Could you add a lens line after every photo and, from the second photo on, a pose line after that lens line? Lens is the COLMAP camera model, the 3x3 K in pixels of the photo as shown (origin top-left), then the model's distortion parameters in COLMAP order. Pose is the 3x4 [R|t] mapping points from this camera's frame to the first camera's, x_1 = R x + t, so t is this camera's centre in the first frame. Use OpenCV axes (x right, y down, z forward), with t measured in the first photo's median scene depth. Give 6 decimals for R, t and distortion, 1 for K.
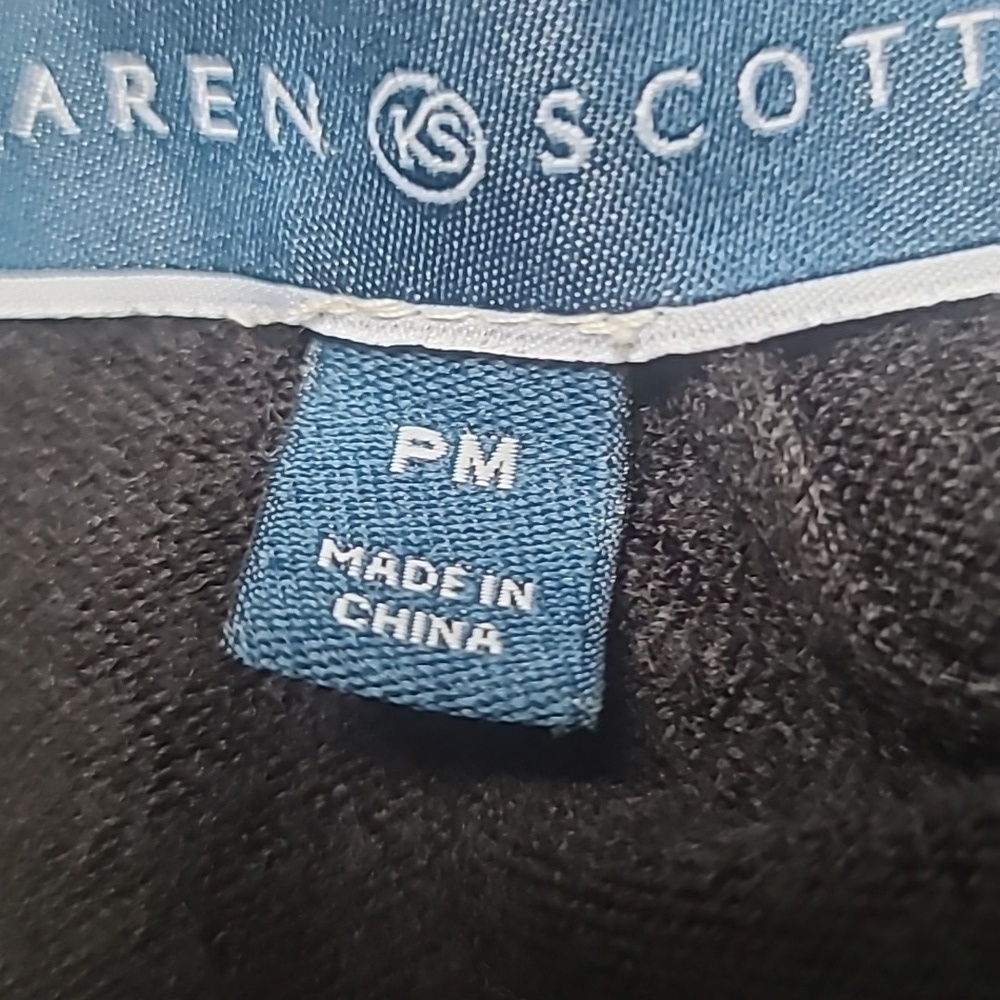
lens RADIAL K [[1894.3, 0, 503.0], [0, 1894.3, 499.7], [0, 0, 1]] dist [-0.120052, 0.000000]
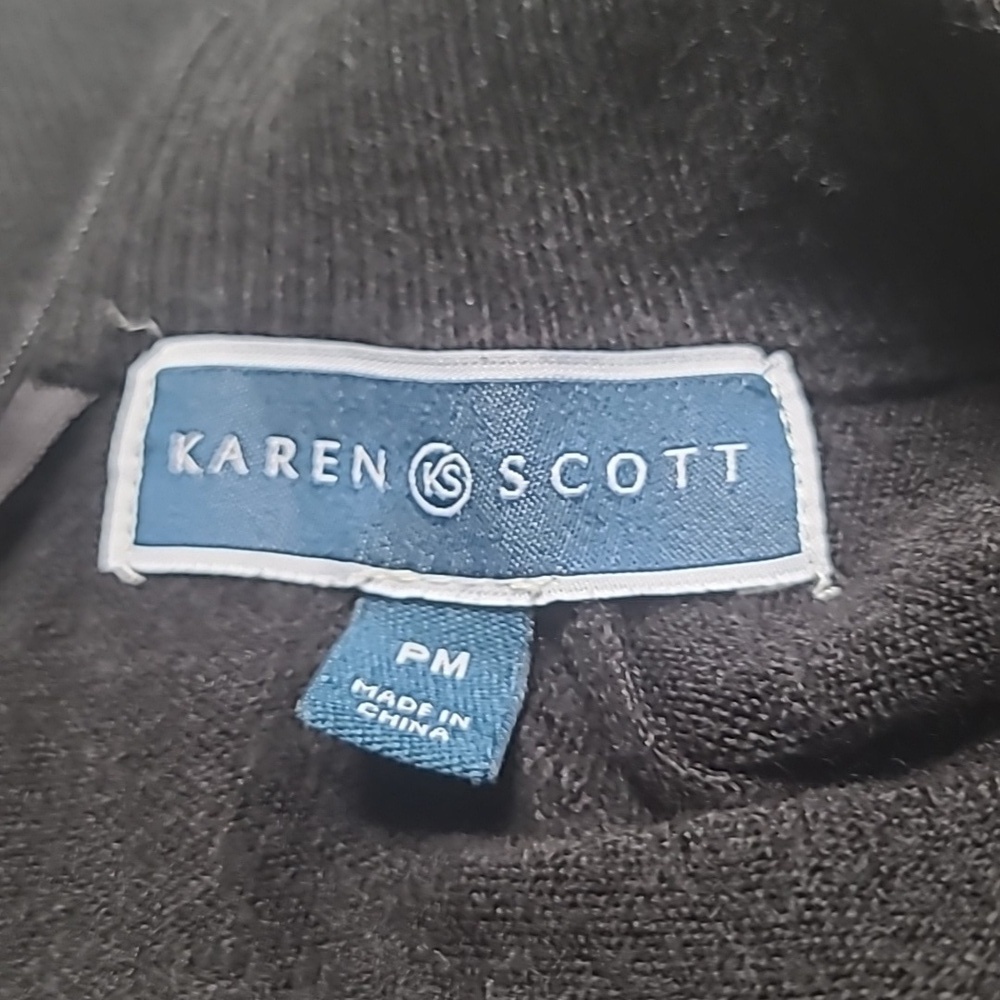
lens RADIAL K [[1643.6, 0, 497.8], [0, 1643.6, 499.7], [0, 0, 1]] dist [0.017244, 0.000000]
pose [[0.993135, 0.116896, -0.004306, 0.025179], [-0.110077, 0.921478, -0.372506, 0.432343], [-0.039577, 0.370423, 0.928020, -0.517349]]
